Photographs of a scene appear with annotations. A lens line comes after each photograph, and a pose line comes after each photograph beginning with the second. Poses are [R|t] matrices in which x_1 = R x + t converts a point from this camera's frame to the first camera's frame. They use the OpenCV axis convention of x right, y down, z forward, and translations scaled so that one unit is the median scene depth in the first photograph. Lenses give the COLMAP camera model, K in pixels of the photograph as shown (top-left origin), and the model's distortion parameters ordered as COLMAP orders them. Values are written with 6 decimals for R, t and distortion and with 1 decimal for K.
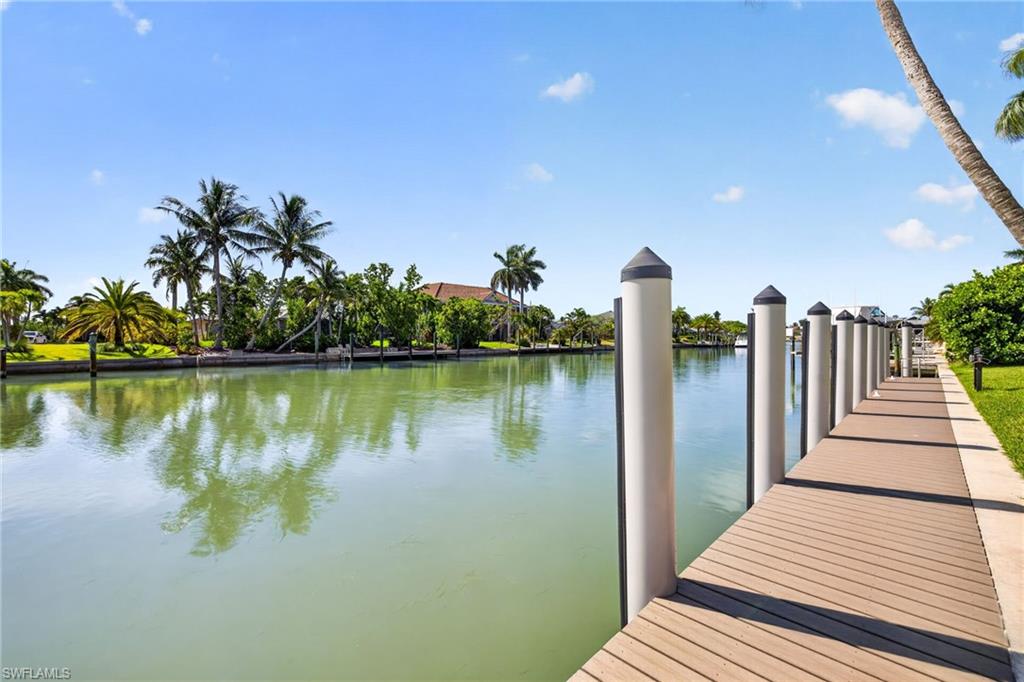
lens RADIAL K [[427.0, 0, 508.8], [0, 427.0, 340.4], [0, 0, 1]] dist [0.008657, -0.000423]
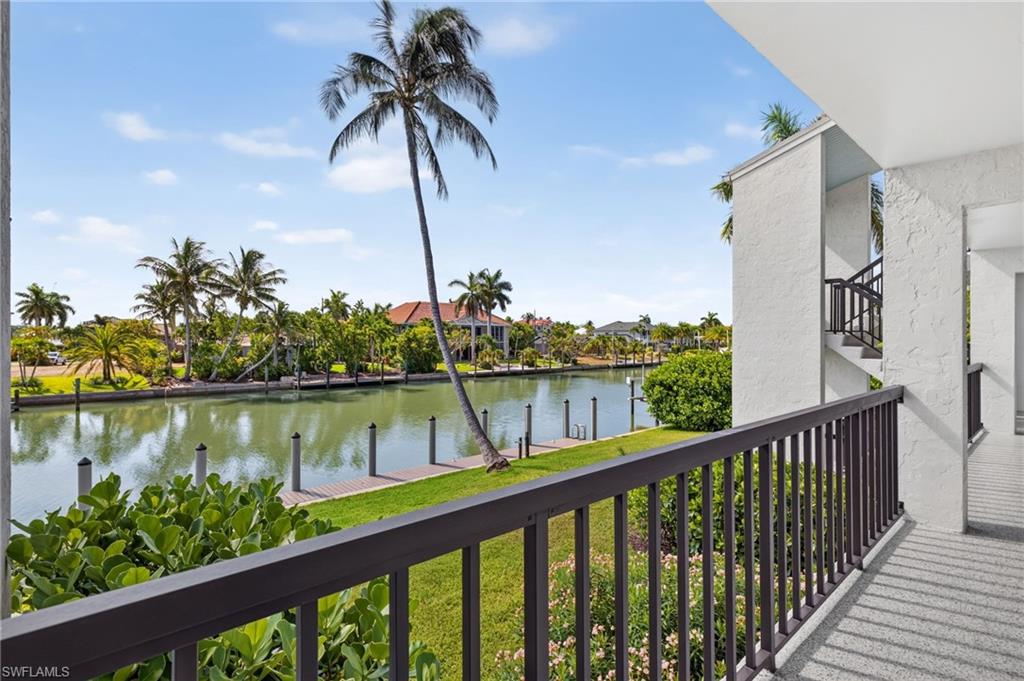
lens RADIAL K [[482.3, 0, 511.0], [0, 482.3, 337.2], [0, 0, 1]] dist [0.012573, 0.000192]
pose [[0.995079, 0.000638, -0.099087, 0.322823], [-0.001059, 0.999991, -0.004203, -0.086030], [0.099083, 0.004287, 0.995070, -0.230616]]
